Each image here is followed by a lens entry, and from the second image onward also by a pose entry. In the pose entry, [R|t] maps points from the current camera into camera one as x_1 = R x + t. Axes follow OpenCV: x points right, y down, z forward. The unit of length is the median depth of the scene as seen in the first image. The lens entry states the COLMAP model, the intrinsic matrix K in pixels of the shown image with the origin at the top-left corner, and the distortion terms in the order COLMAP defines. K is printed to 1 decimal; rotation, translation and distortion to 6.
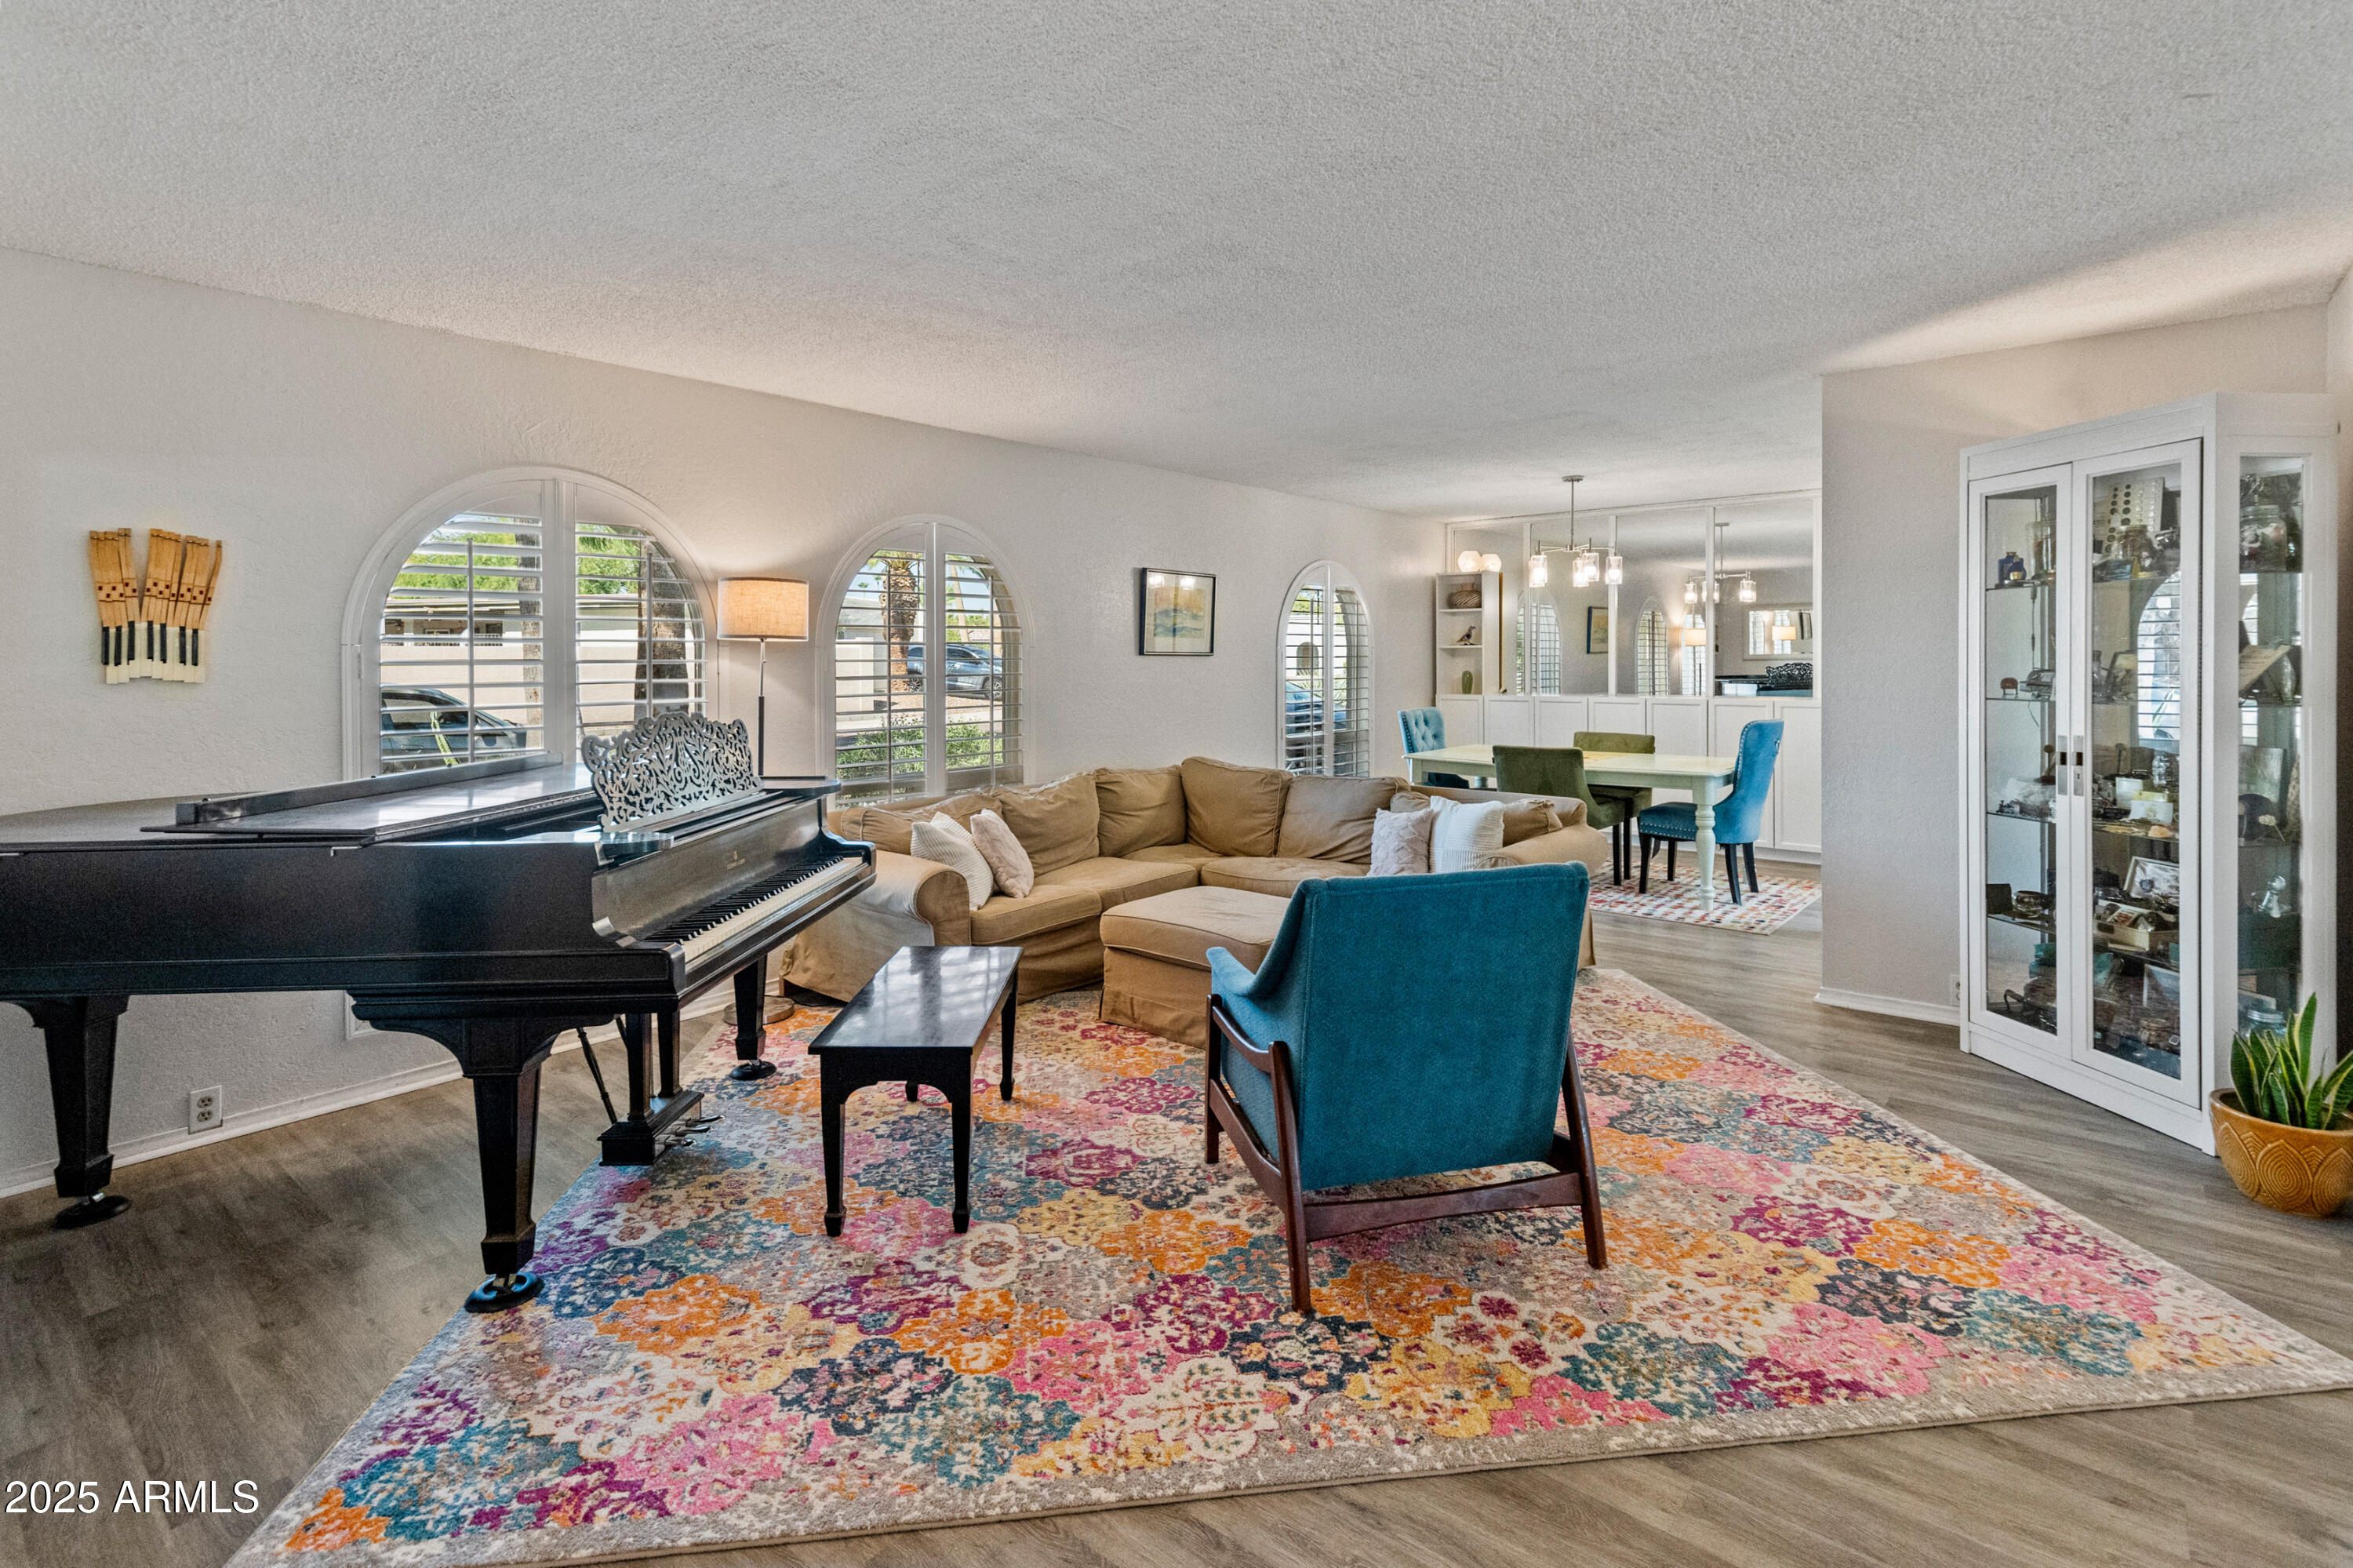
lens RADIAL K [[1108.3, 0, 1176.7], [0, 1108.3, 689.3], [0, 0, 1]] dist [0.012360, -0.003362]
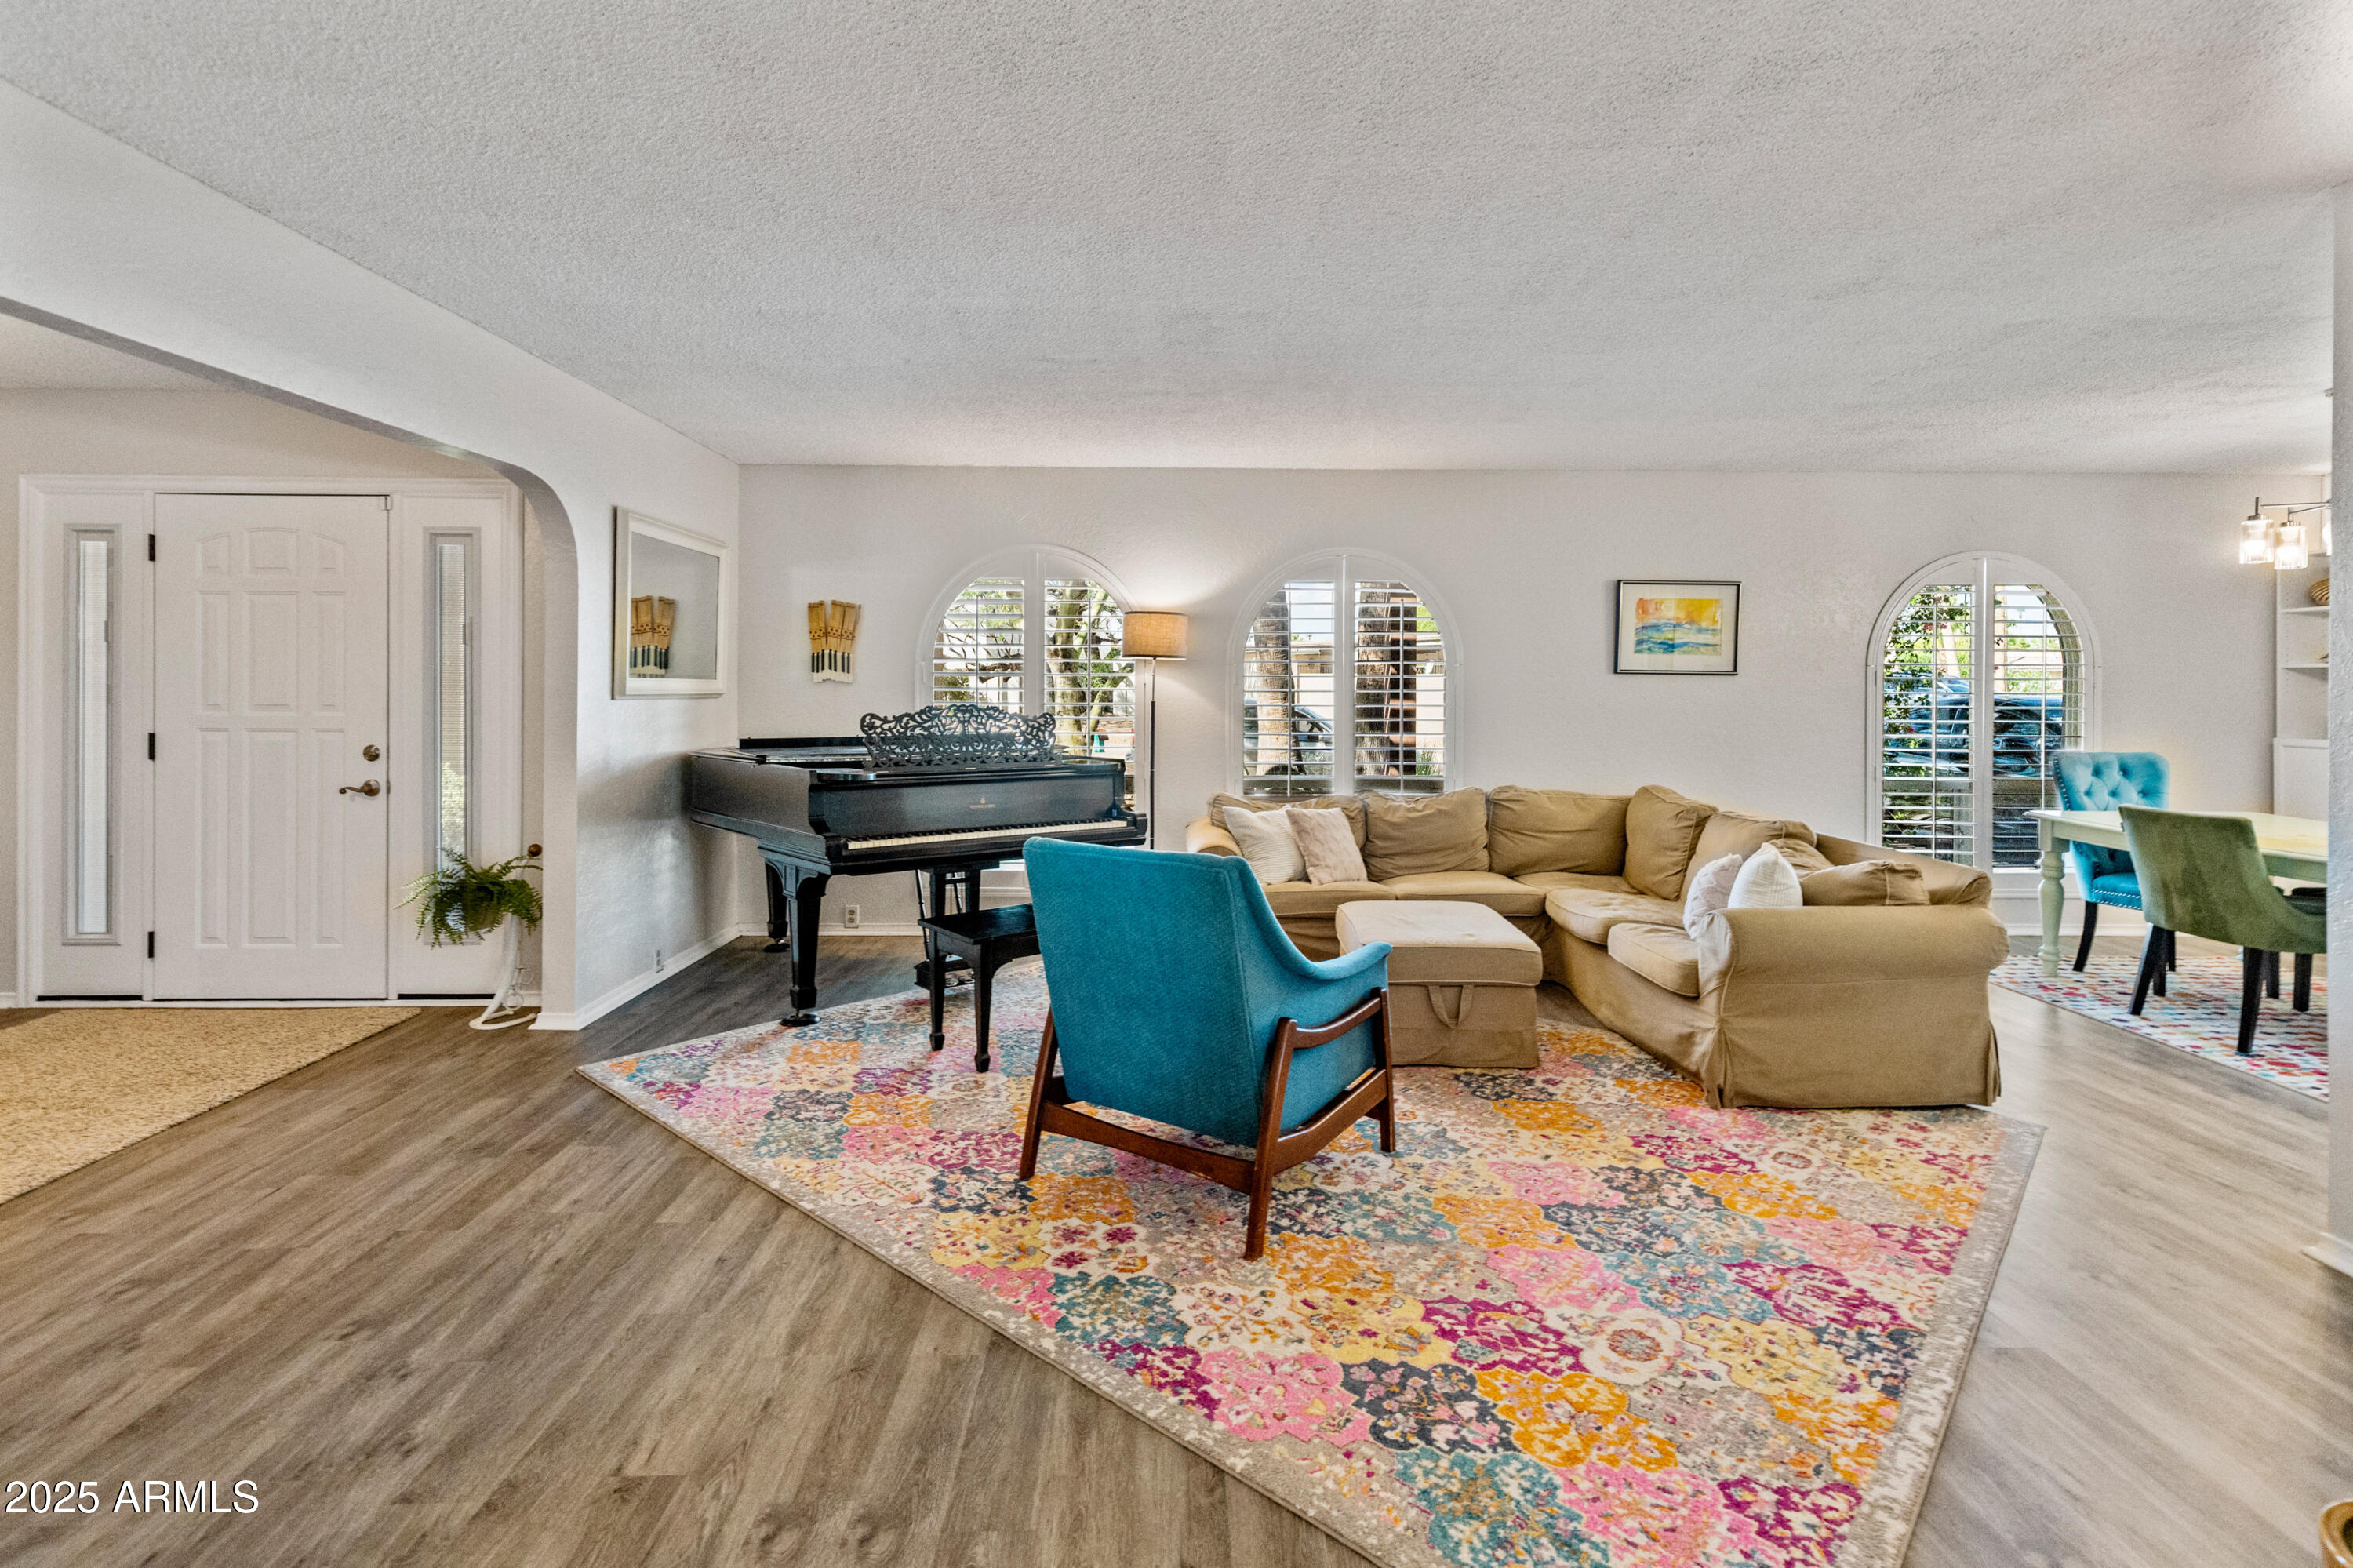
lens RADIAL K [[1108.3, 0, 1195.7], [0, 1108.3, 704.5], [0, 0, 1]] dist [0.012360, -0.003362]
pose [[0.659176, 0.020557, -0.751707, 1.175473], [-0.030888, 0.999523, 0.000248, 0.016434], [0.751354, 0.023055, 0.659497, 0.303661]]
